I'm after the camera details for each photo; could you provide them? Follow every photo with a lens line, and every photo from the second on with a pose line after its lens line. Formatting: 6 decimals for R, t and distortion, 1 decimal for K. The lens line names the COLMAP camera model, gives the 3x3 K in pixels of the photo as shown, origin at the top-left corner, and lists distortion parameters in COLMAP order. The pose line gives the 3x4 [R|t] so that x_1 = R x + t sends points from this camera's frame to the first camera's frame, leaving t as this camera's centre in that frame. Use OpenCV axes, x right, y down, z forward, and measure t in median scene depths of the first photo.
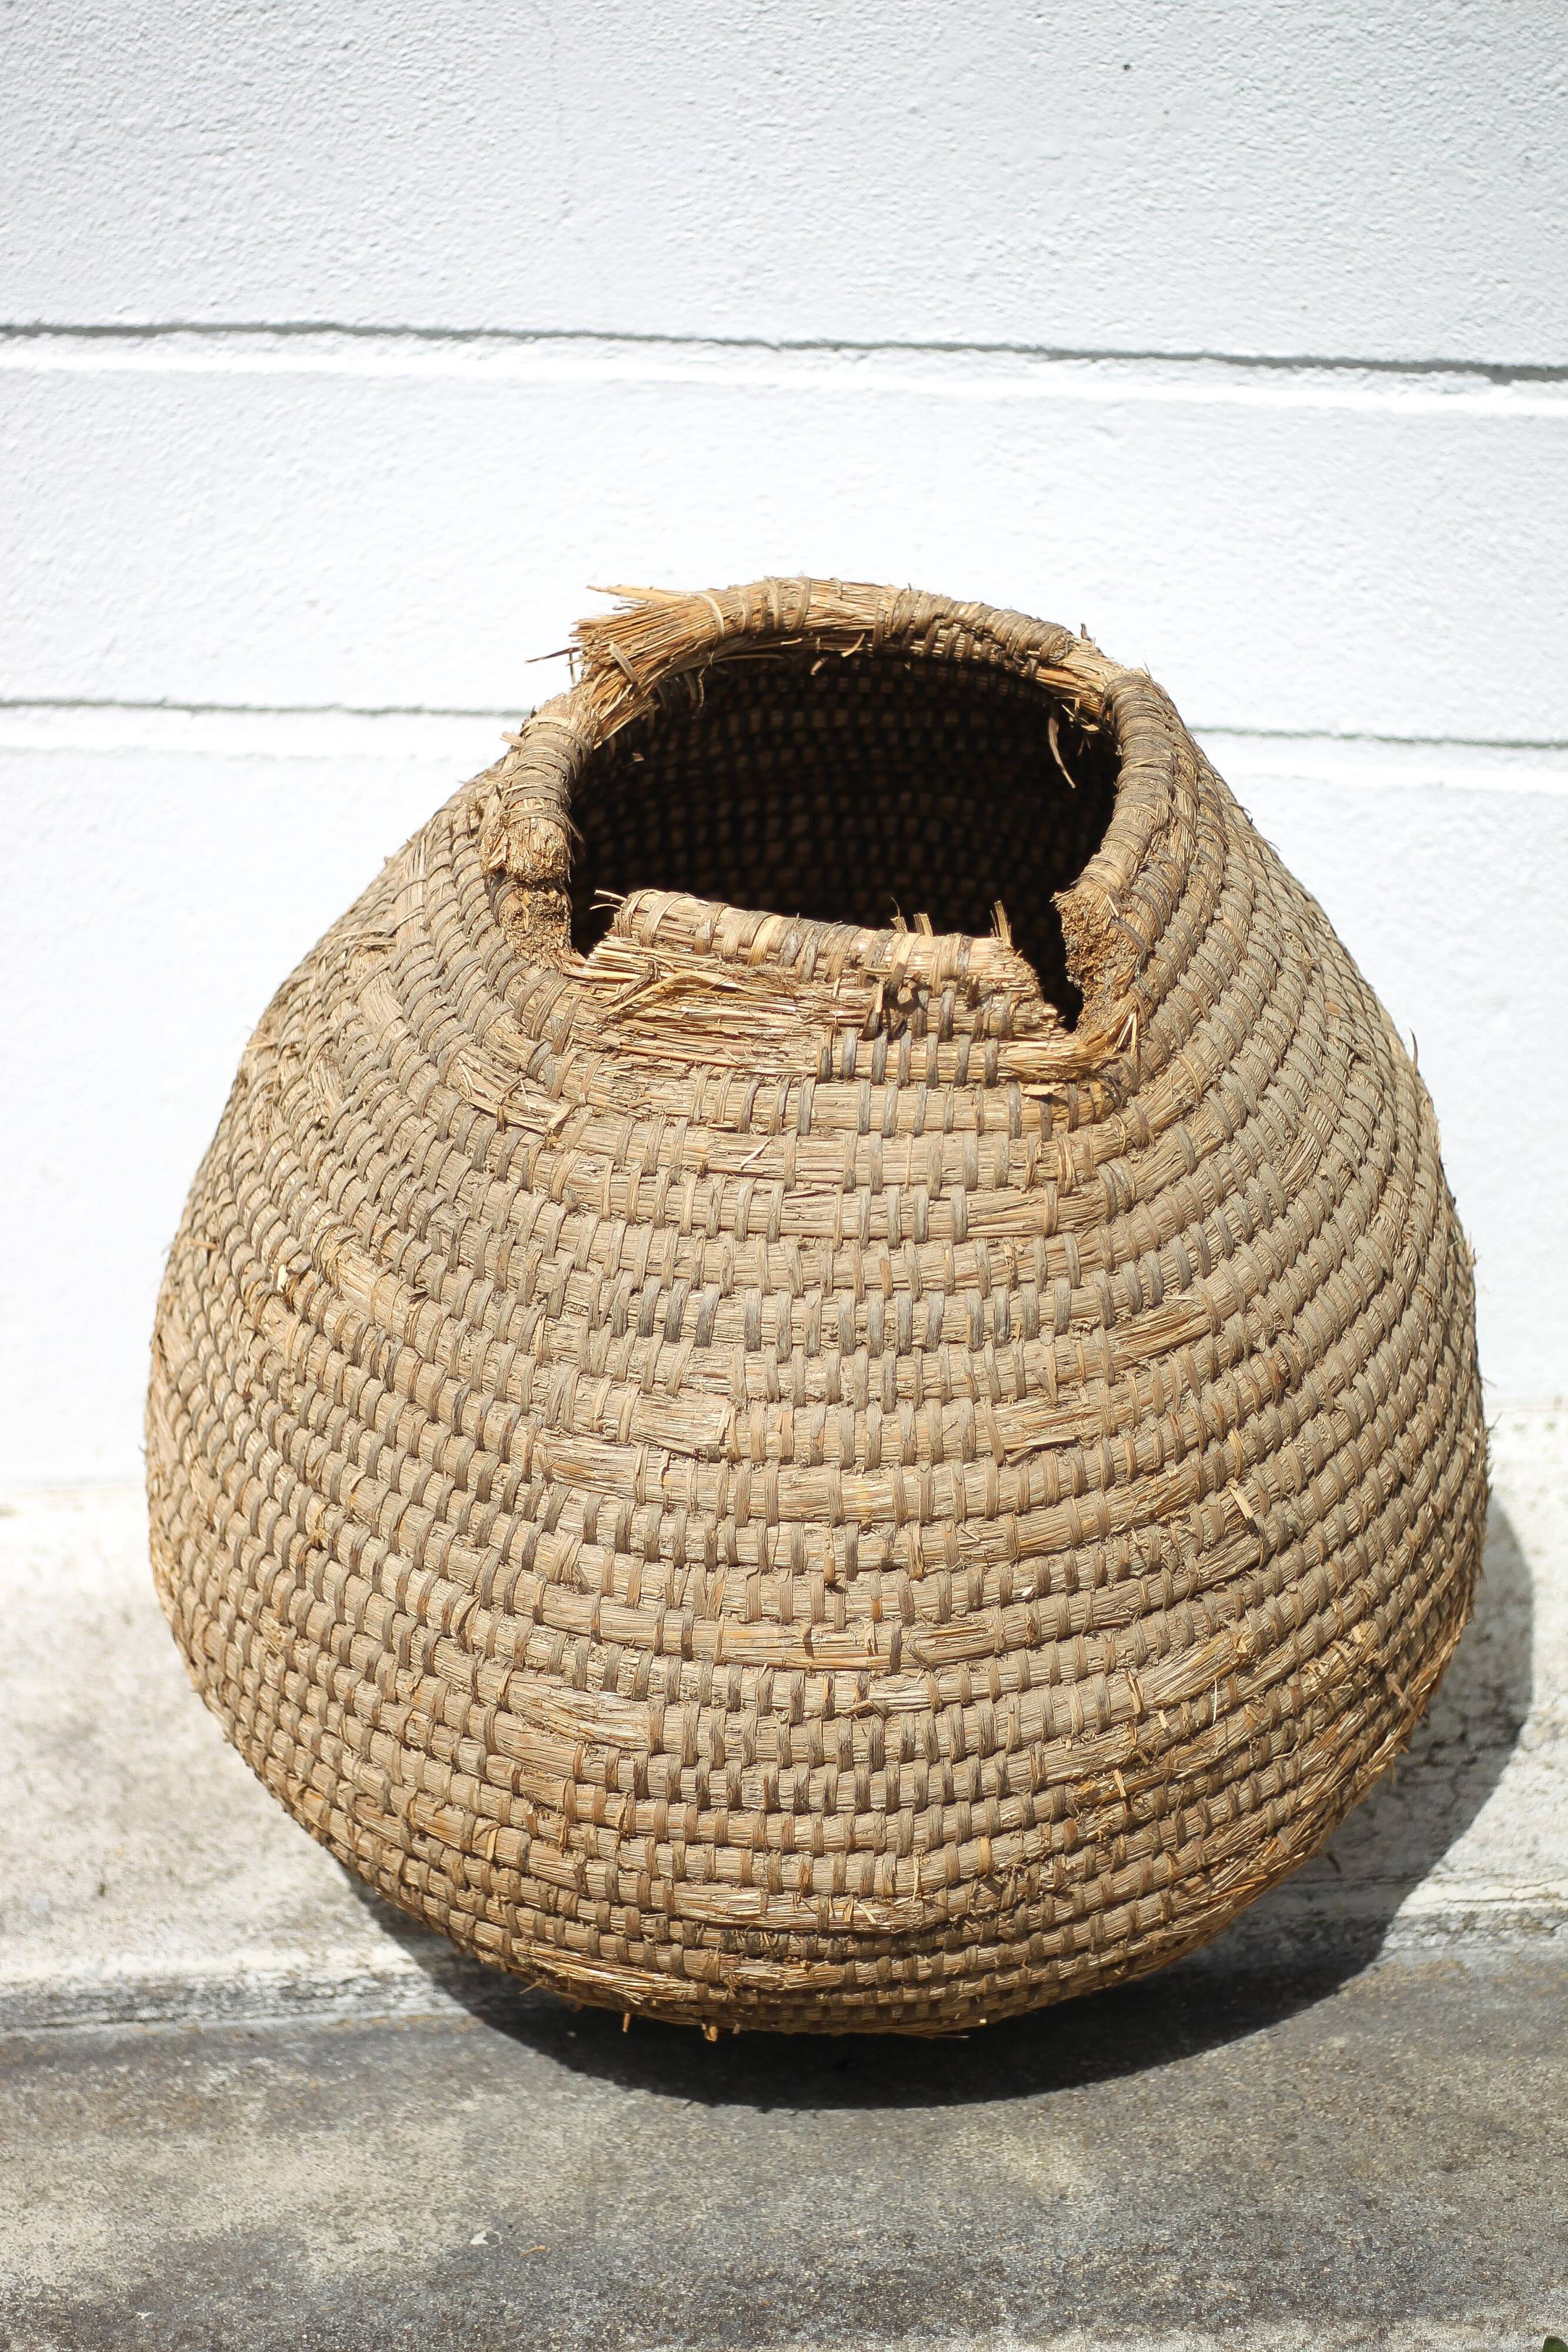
lens RADIAL K [[4436.3, 0, 784.0], [0, 4436.3, 1176.0], [0, 0, 1]] dist [-0.096106, -0.079396]
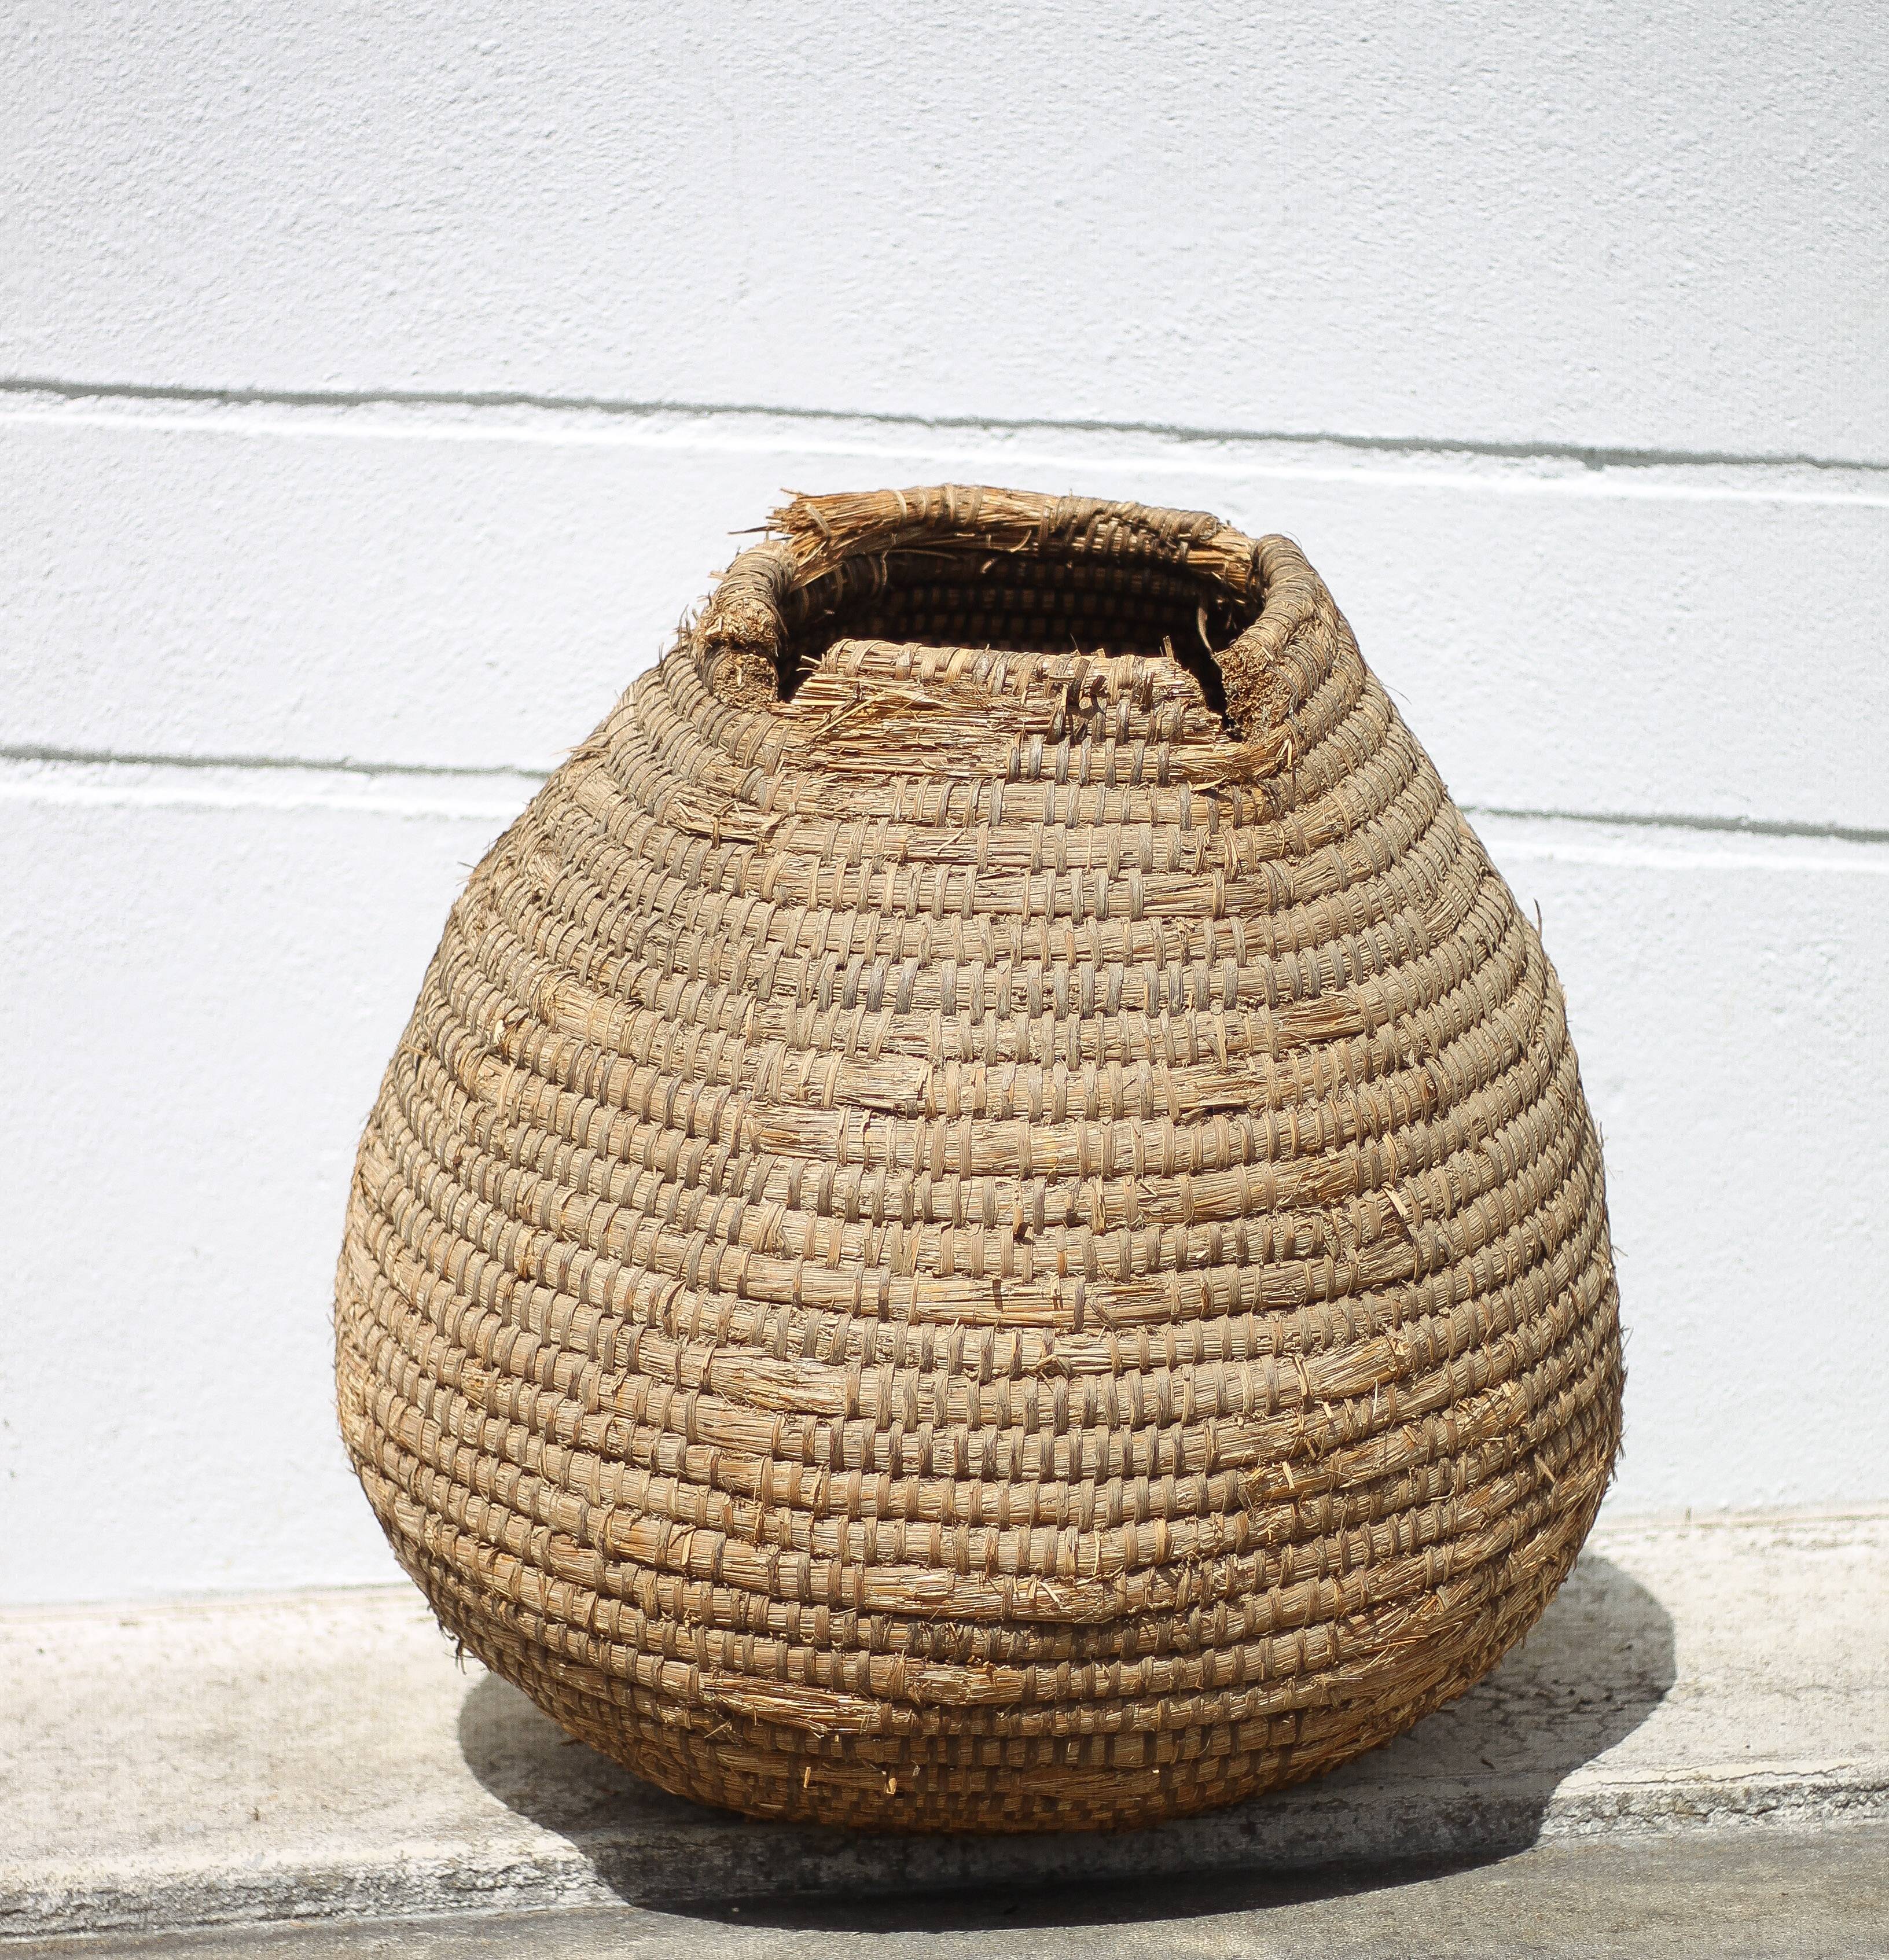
lens RADIAL K [[5334.5, 0, 957.0], [0, 5334.5, 1069.5], [0, 0, 1]] dist [-0.111471, 0.178080]
pose [[0.999068, 0.011425, 0.041618, -0.057823], [0.002241, 0.949295, -0.314379, 0.451733], [-0.043099, 0.314179, 0.948385, -0.233866]]
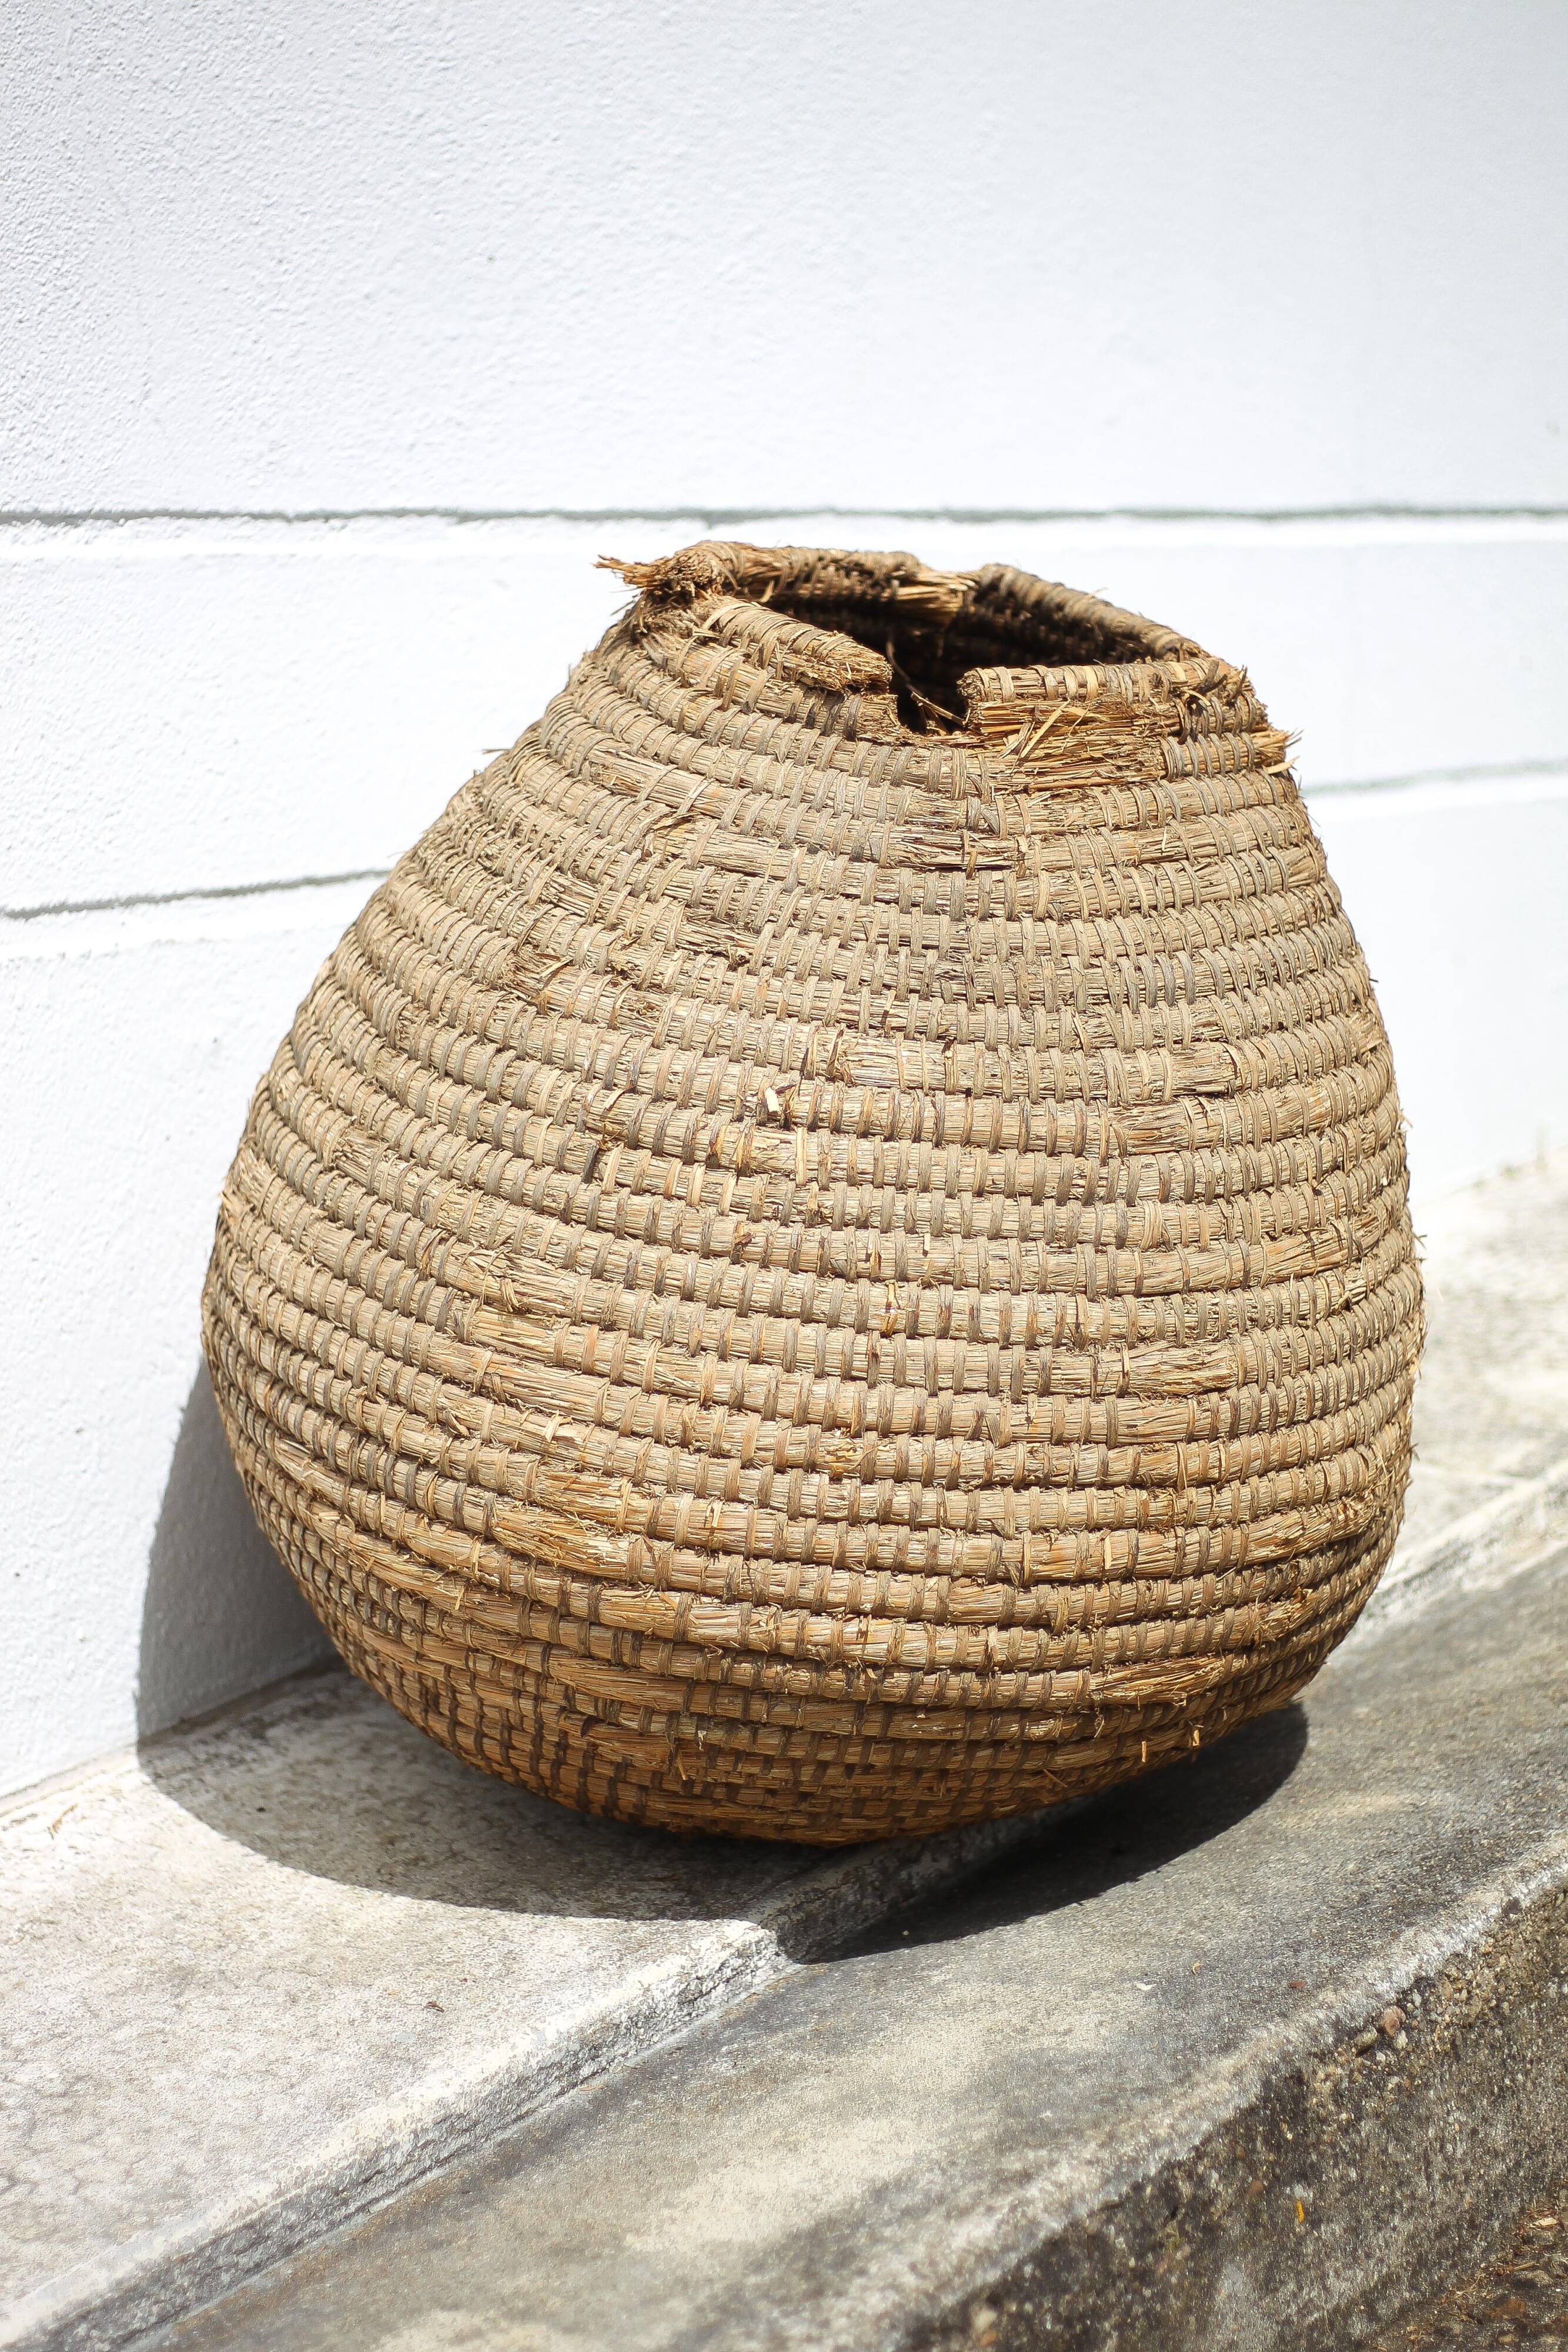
lens RADIAL K [[4436.3, 0, 784.0], [0, 4436.3, 1176.0], [0, 0, 1]] dist [-0.096106, -0.079396]
pose [[0.613910, -0.147567, 0.775460, -0.957015], [0.396353, 0.907184, -0.141148, 0.194208], [-0.682656, 0.394008, 0.615418, 0.371872]]
